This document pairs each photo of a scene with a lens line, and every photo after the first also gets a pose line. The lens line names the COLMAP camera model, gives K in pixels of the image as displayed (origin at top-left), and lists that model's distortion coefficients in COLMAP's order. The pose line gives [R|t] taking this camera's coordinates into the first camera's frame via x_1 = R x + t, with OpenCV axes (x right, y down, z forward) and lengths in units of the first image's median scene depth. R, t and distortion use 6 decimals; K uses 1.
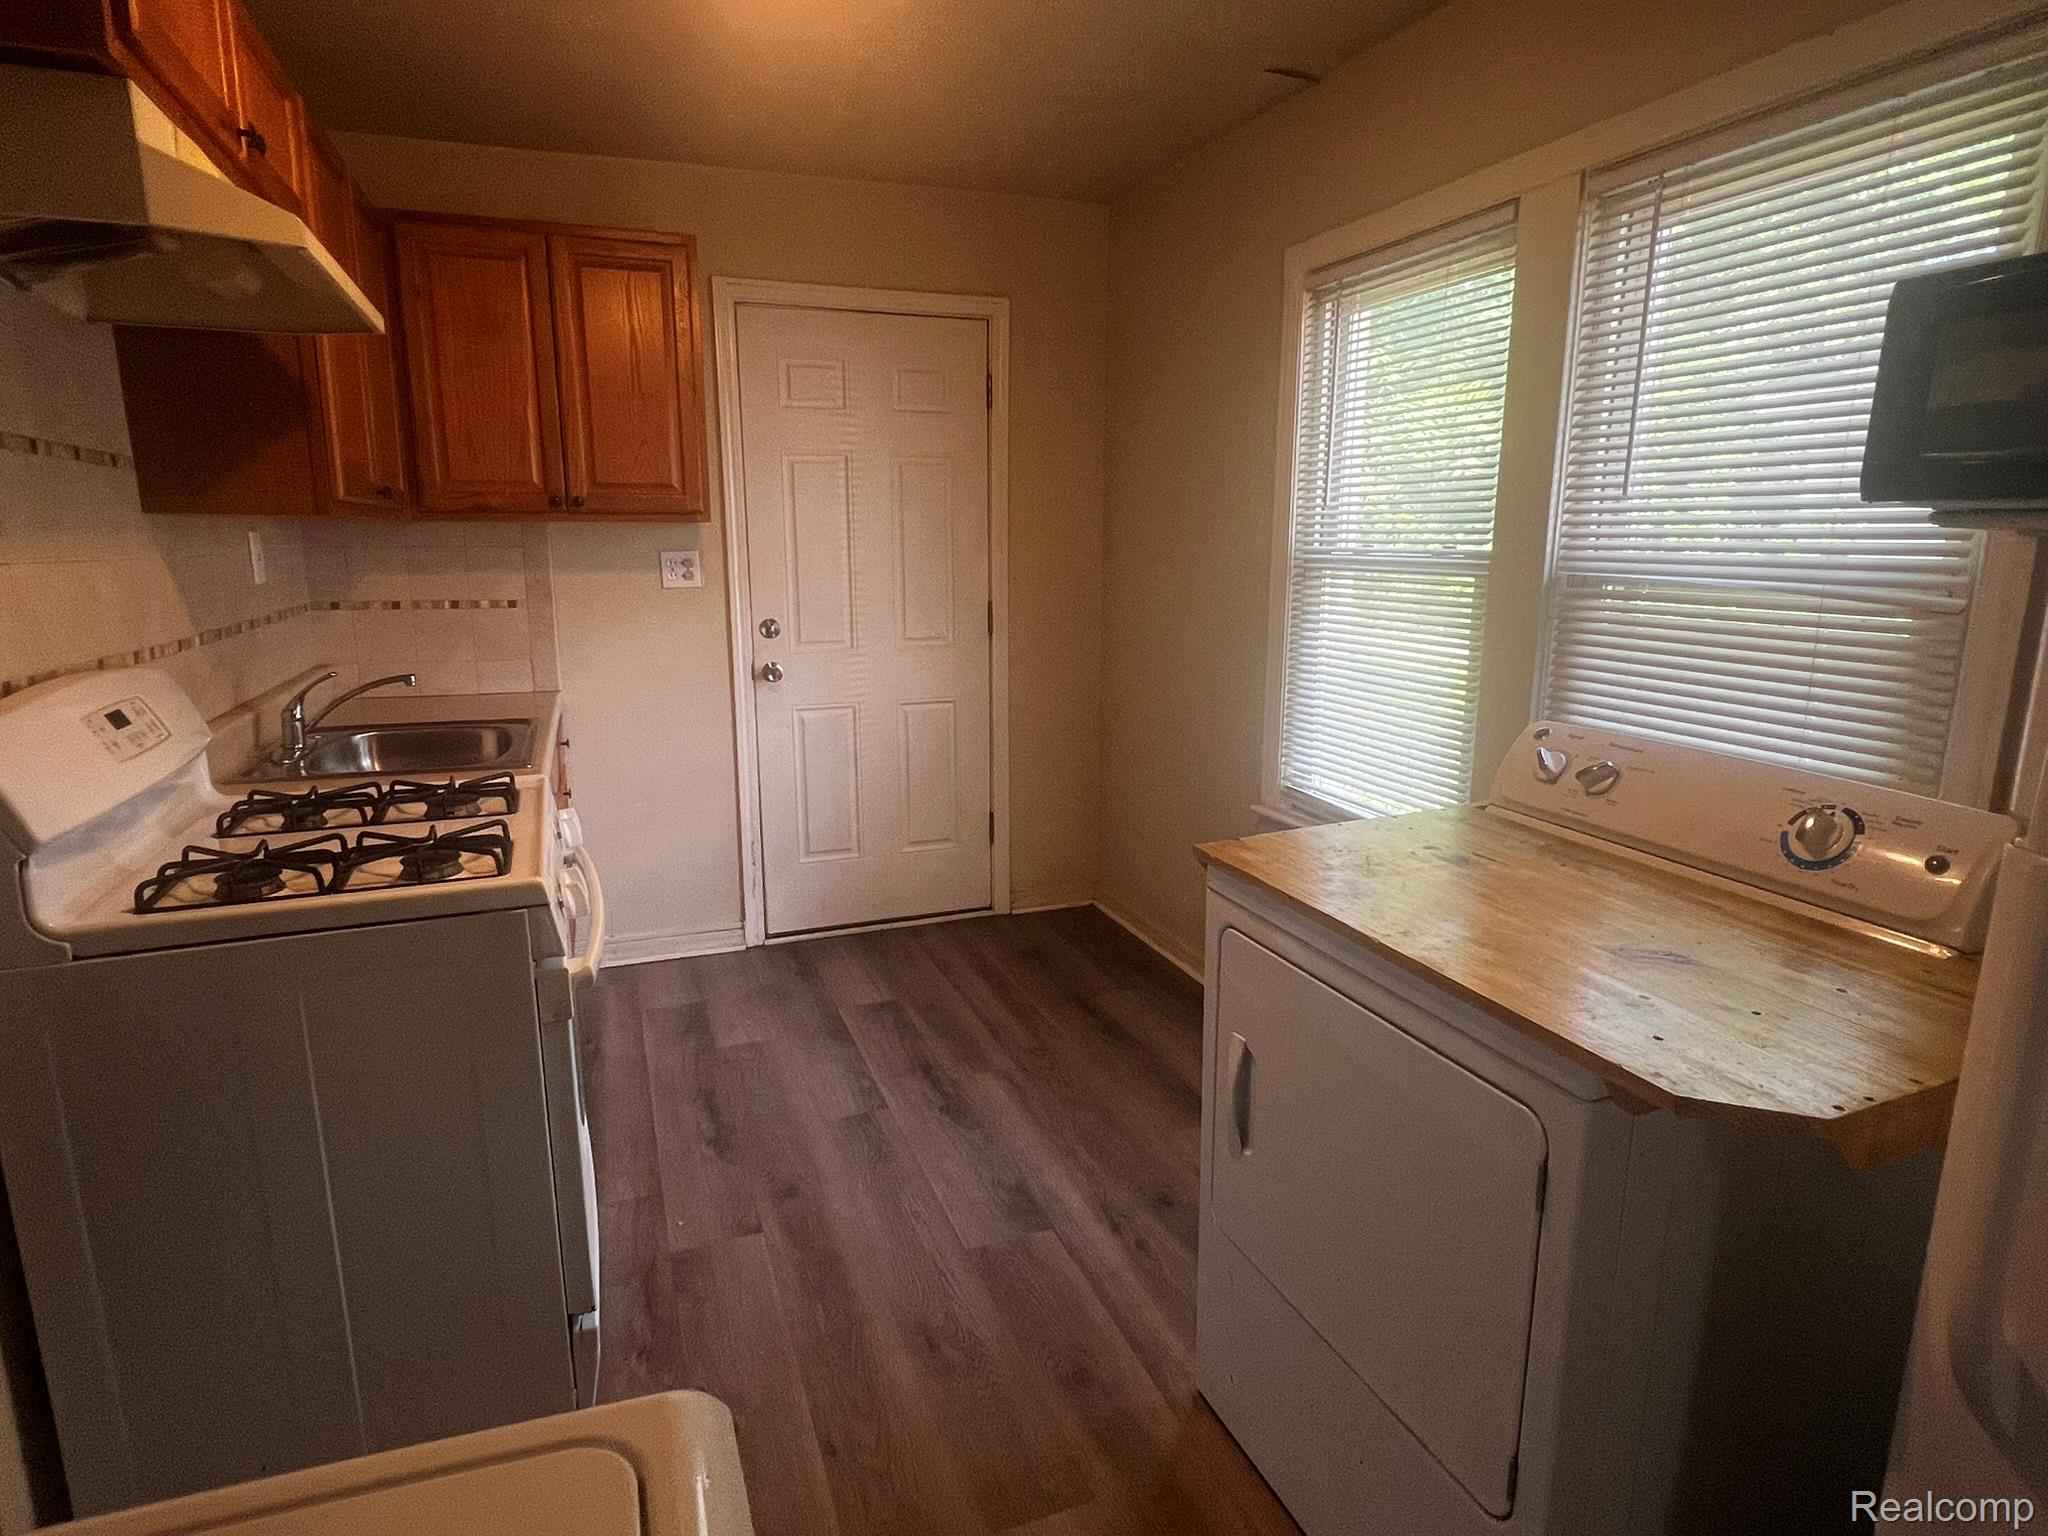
lens RADIAL K [[1088.1, 0, 1018.0], [0, 1088.1, 761.4], [0, 0, 1]] dist [0.007768, 0.001958]
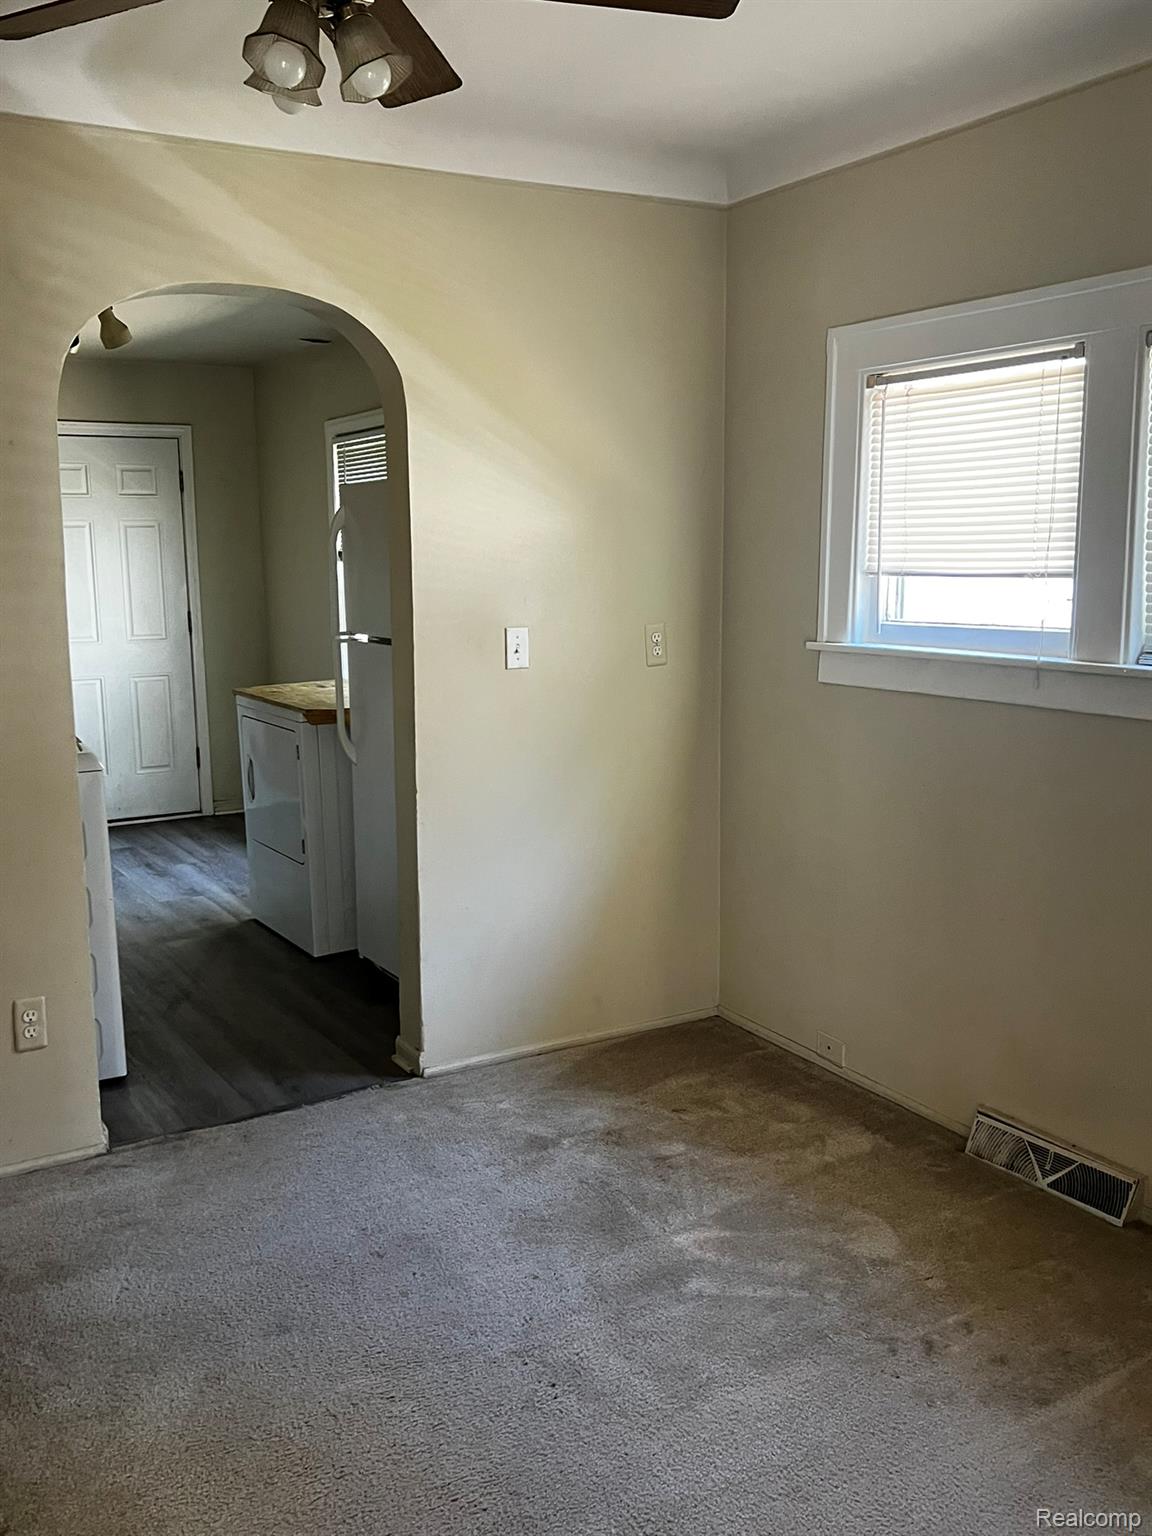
lens RADIAL K [[1384.0, 0, 585.0], [0, 1384.0, 763.7], [0, 0, 1]] dist [0.004632, -0.043161]
pose [[0.983594, -0.043782, 0.175005, 0.301348], [0.053700, 0.997184, -0.052342, 0.354338], [-0.172221, 0.060881, 0.983175, -1.787493]]
